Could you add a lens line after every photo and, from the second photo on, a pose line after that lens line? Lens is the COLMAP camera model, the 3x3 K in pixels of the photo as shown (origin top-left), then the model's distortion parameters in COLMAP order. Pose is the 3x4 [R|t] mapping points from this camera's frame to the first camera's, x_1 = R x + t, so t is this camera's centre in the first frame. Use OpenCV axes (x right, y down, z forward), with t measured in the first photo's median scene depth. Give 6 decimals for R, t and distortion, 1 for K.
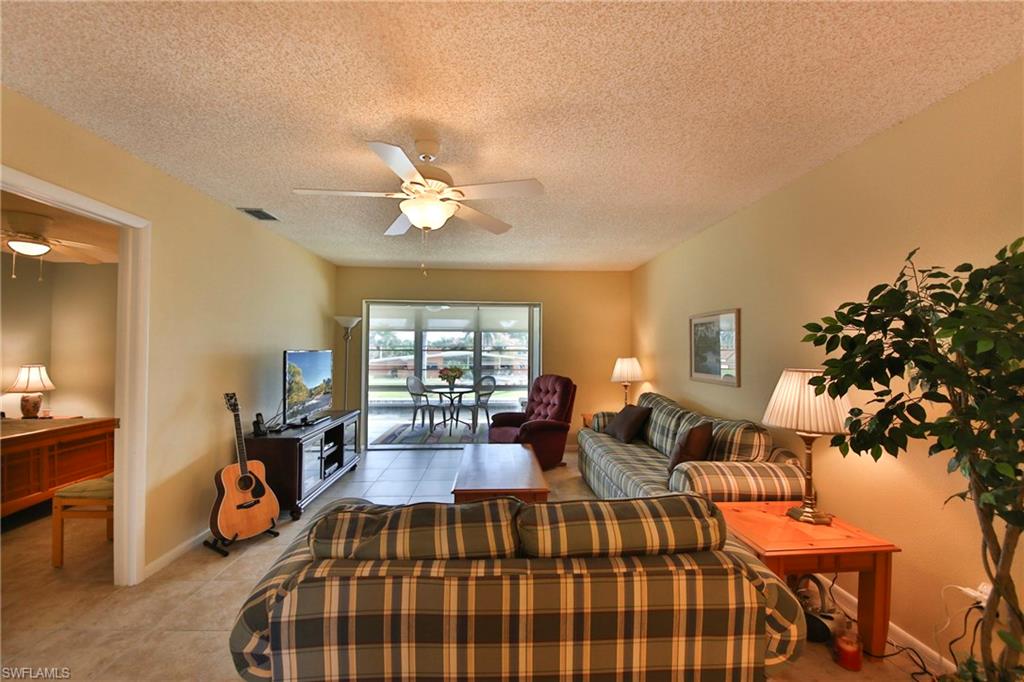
lens RADIAL K [[429.6, 0, 507.5], [0, 429.6, 334.4], [0, 0, 1]] dist [-0.001196, -0.000535]
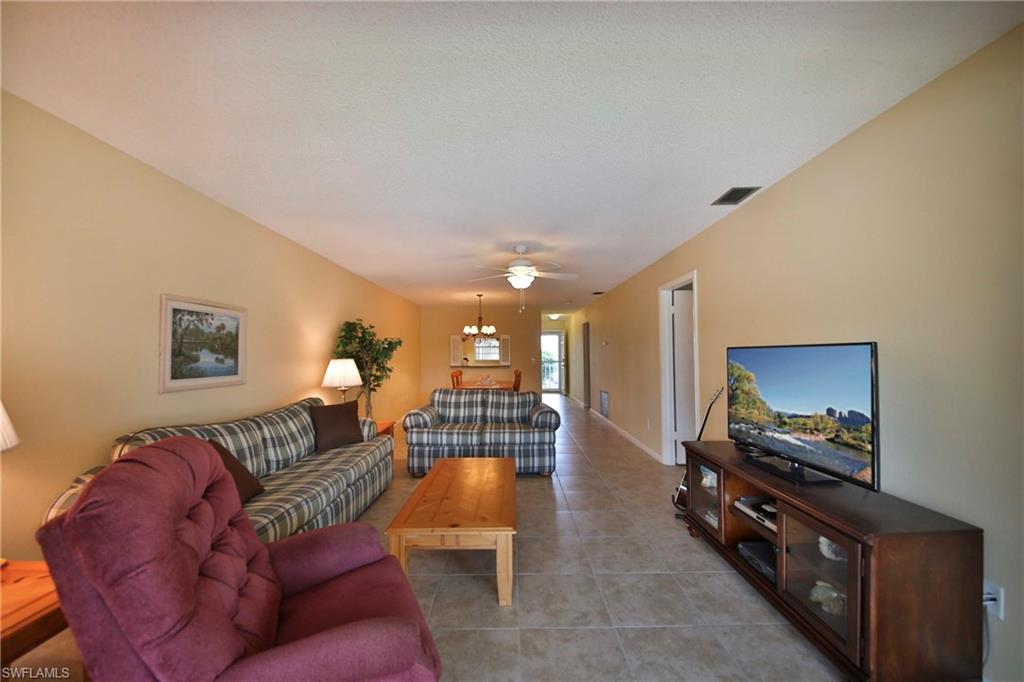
lens RADIAL K [[355.3, 0, 512.0], [0, 355.3, 341.0], [0, 0, 1]] dist [0.000035, 0.000009]
pose [[-0.999600, 0.002799, 0.028159, -0.161146], [0.000875, 0.997678, -0.068102, 0.090567], [-0.028284, -0.068050, -0.997281, 2.117789]]
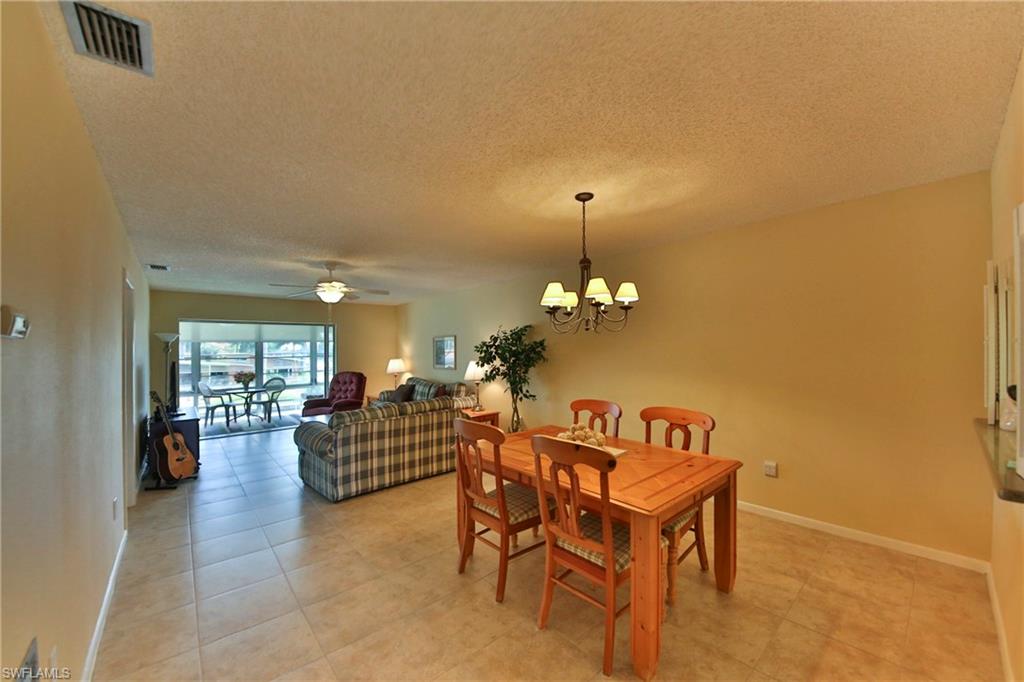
lens RADIAL K [[355.3, 0, 512.0], [0, 355.3, 341.0], [0, 0, 1]] dist [0.000035, 0.000009]
pose [[0.788904, -0.002611, 0.614511, -0.495649], [0.001094, 0.999995, 0.002845, -0.045677], [-0.614516, -0.001572, 0.788903, -0.870188]]
